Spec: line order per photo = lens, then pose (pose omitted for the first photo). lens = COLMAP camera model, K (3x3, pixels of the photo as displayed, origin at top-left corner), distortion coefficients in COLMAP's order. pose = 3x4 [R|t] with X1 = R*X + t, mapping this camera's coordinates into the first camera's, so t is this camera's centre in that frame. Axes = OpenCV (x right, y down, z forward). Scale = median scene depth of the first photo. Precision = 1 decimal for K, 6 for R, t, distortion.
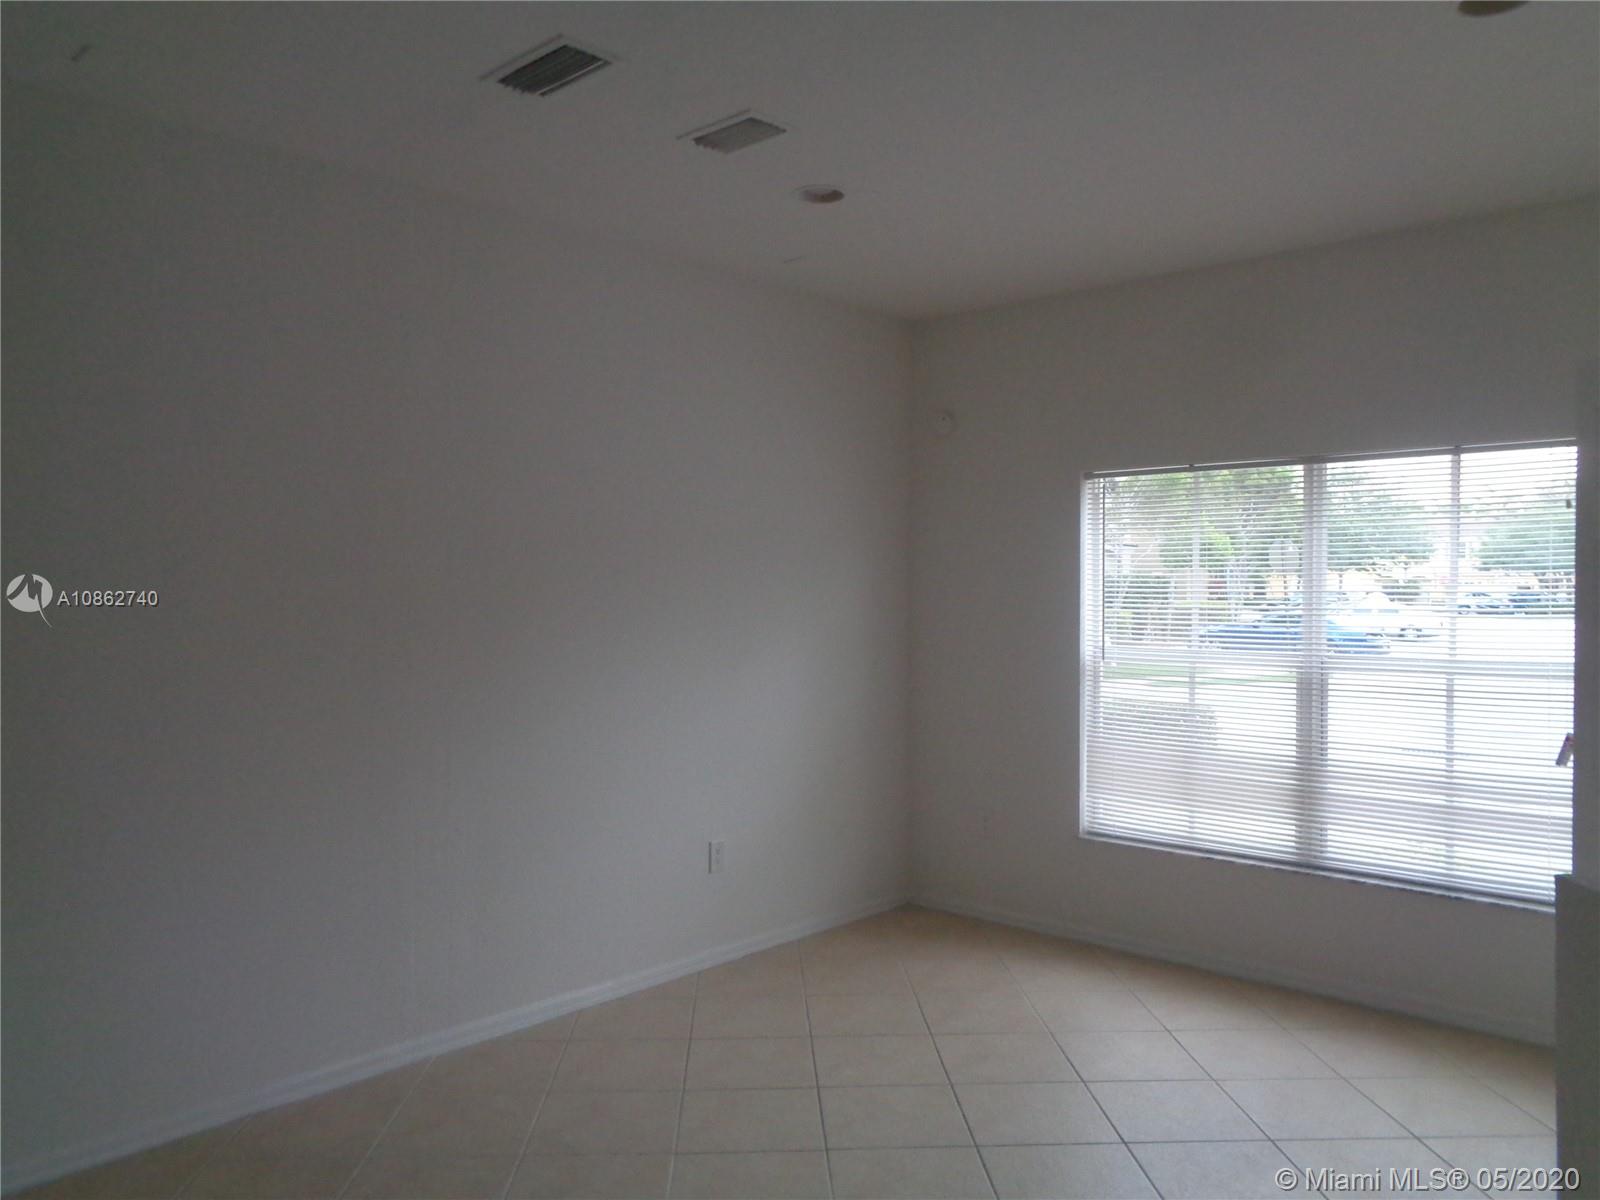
lens RADIAL K [[1195.4, 0, 800.0], [0, 1195.4, 600.0], [0, 0, 1]] dist [-0.005851, -0.002483]
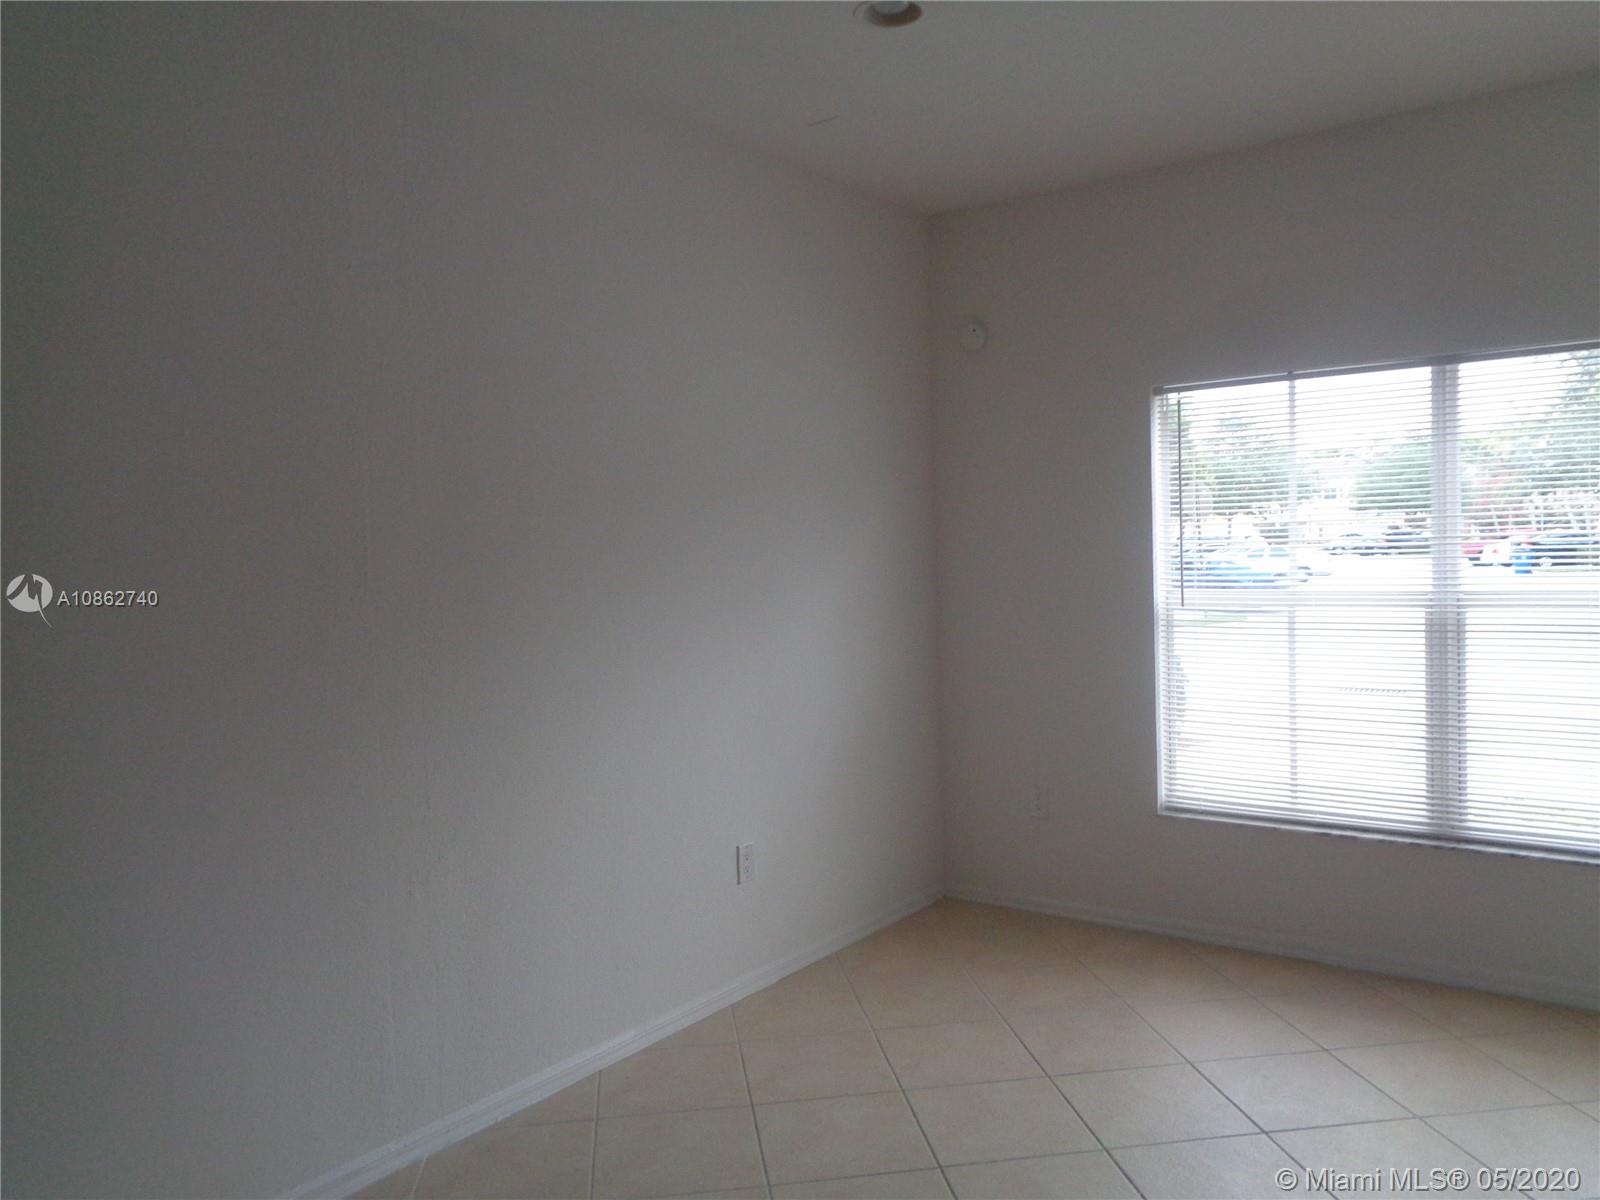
lens RADIAL K [[1194.4, 0, 800.0], [0, 1194.4, 600.0], [0, 0, 1]] dist [-0.000183, 0.001696]
pose [[0.995181, -0.036123, 0.091156, -0.097415], [0.033127, 0.998867, 0.034172, 0.007361], [-0.092287, -0.030988, 0.995250, 0.180155]]
